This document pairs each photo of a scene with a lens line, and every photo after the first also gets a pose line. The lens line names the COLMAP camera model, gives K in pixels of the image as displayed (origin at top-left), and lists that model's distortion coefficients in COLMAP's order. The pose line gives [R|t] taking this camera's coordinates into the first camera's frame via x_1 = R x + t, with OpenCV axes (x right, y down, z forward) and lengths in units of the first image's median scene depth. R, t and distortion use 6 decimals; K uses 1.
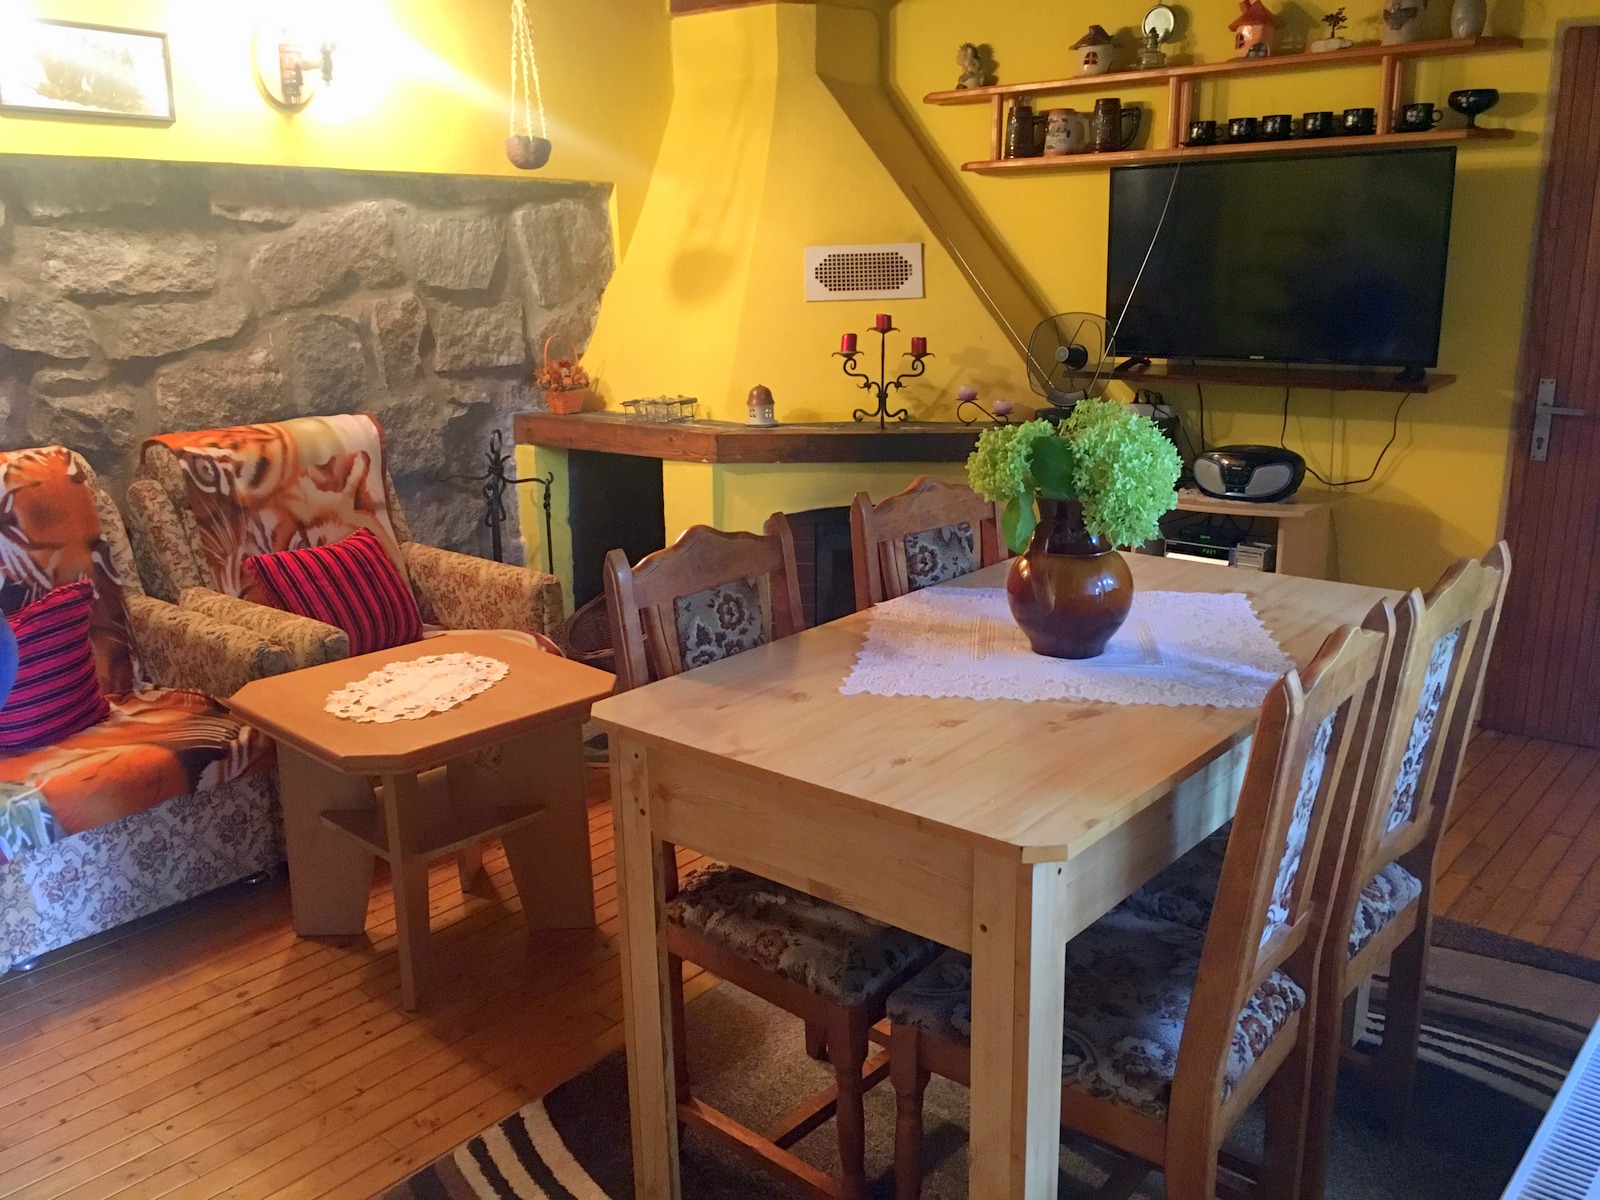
lens RADIAL K [[1374.0, 0, 811.6], [0, 1374.0, 597.3], [0, 0, 1]] dist [0.063440, -0.086674]
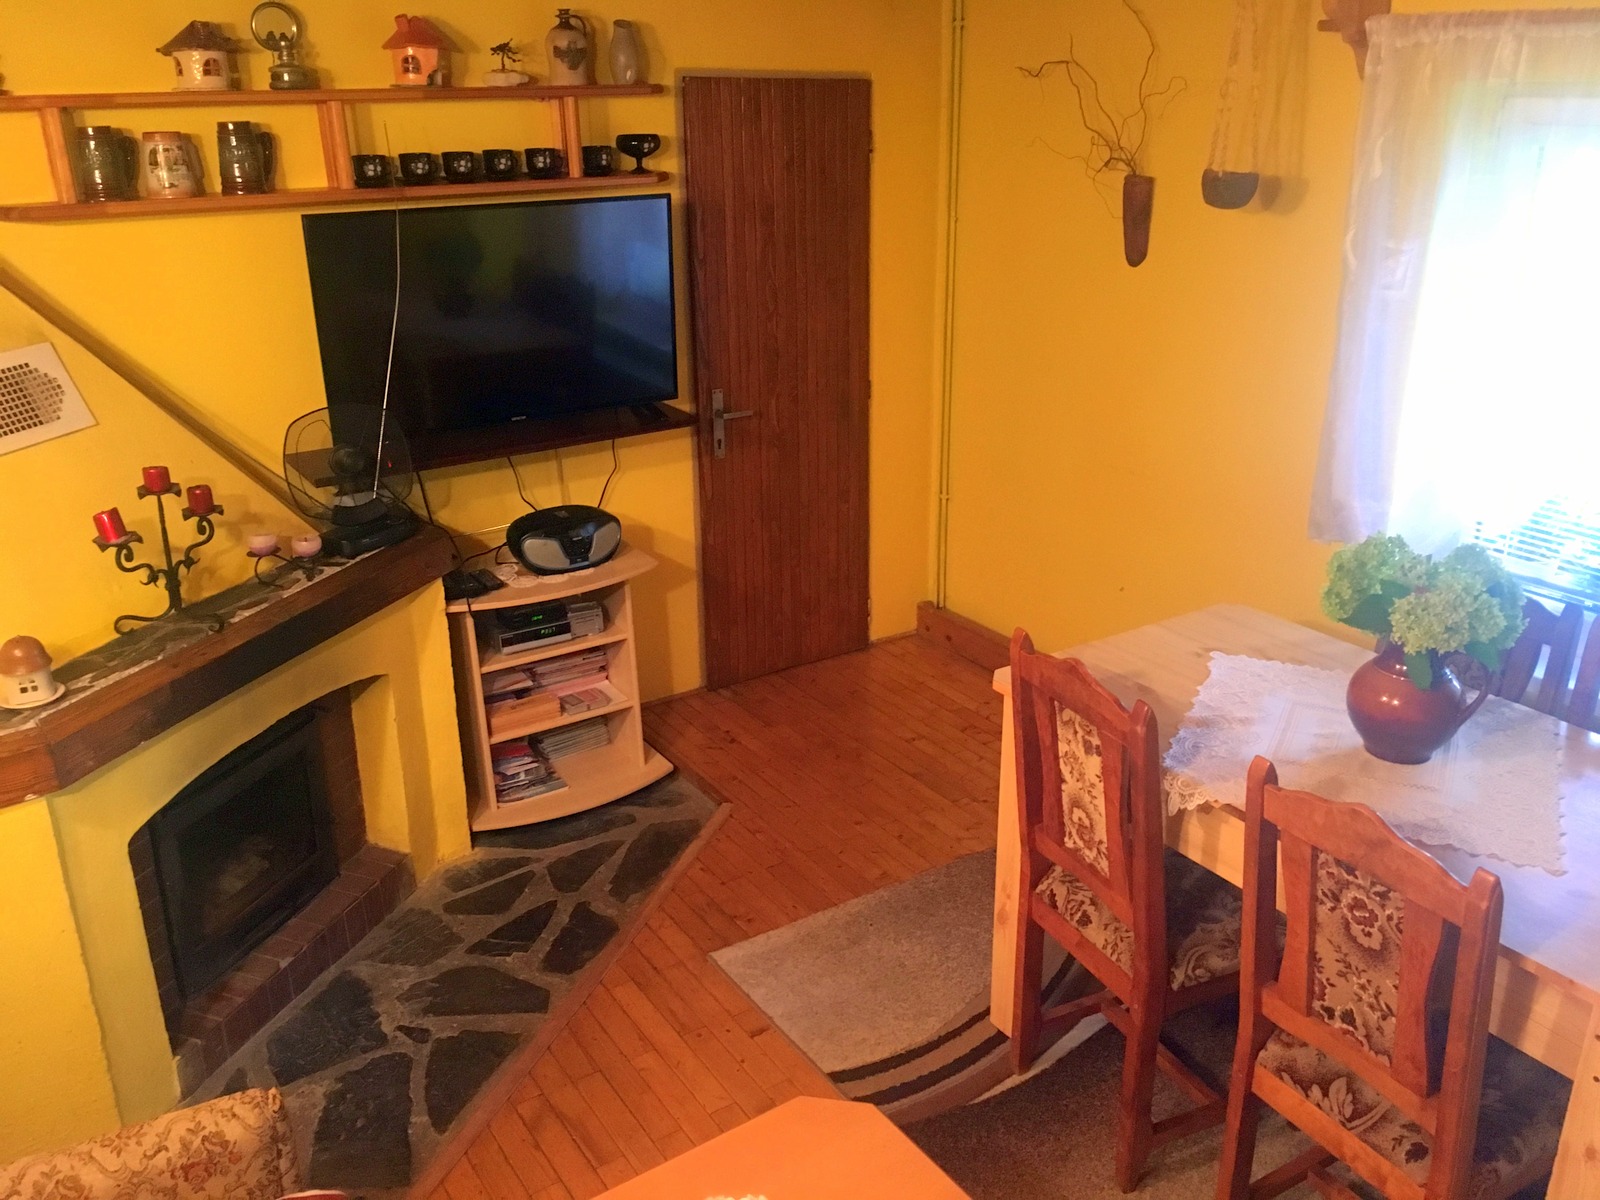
lens RADIAL K [[1374.0, 0, 806.2], [0, 1374.0, 611.4], [0, 0, 1]] dist [0.063440, -0.086674]
pose [[0.295879, -0.337849, 0.893484, -0.253626], [0.243447, 0.931148, 0.271472, -0.132993], [-0.923682, 0.137193, 0.357756, 0.263863]]
